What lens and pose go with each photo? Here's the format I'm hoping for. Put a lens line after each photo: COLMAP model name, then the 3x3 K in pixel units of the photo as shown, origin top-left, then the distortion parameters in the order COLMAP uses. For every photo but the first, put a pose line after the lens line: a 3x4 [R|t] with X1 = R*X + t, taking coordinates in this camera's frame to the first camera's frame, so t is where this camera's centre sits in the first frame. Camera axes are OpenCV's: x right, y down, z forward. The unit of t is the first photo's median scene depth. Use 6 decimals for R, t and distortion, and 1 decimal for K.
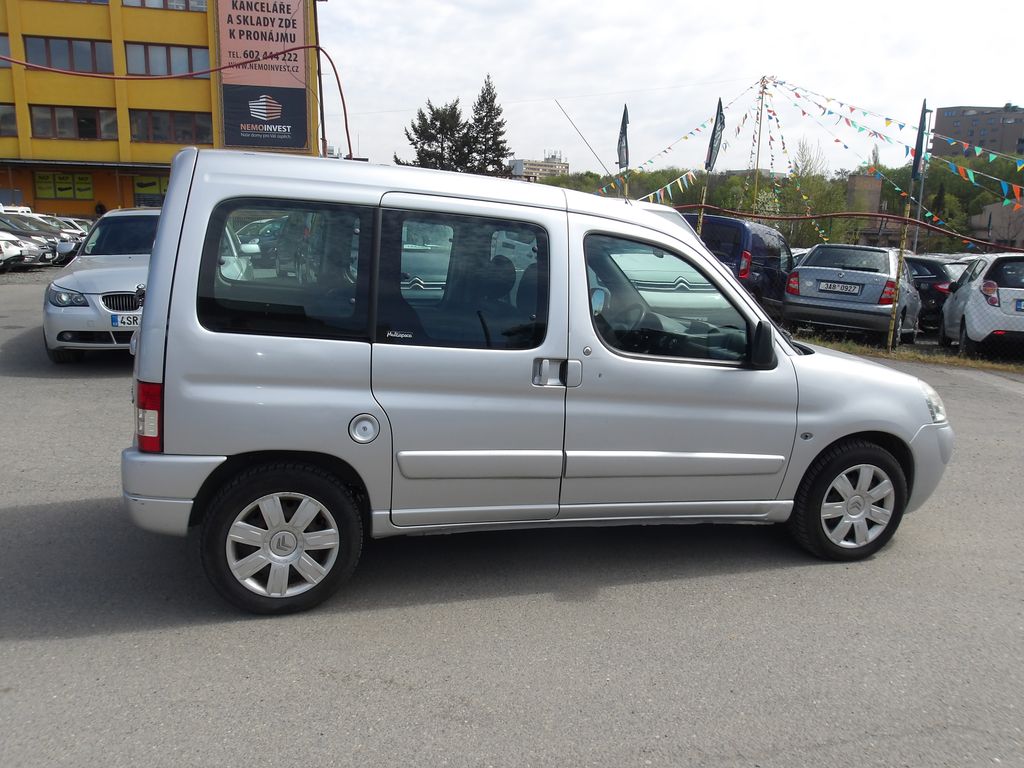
lens RADIAL K [[864.1, 0, 506.9], [0, 864.1, 388.1], [0, 0, 1]] dist [-0.008119, 0.017663]
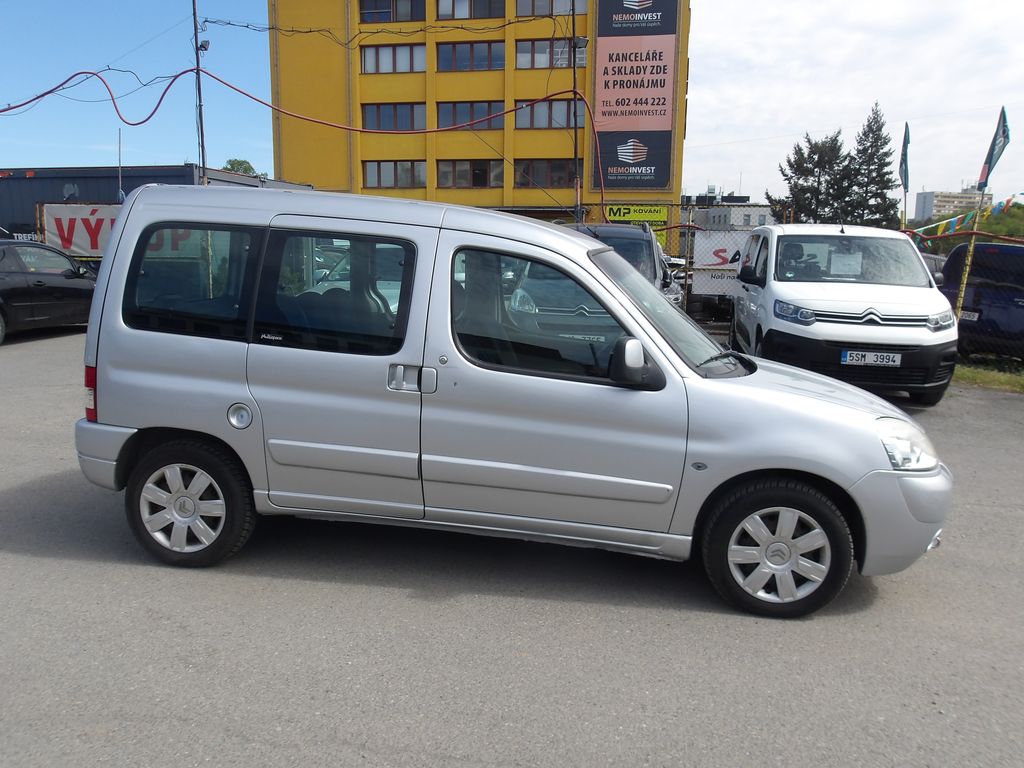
lens RADIAL K [[871.3, 0, 512.0], [0, 871.3, 384.0], [0, 0, 1]] dist [-0.019224, 0.011452]
pose [[0.903961, 0.052416, -0.424389, 0.524690], [-0.073647, 0.996713, -0.033766, 0.013132], [0.421224, 0.061778, 0.904850, 0.070112]]
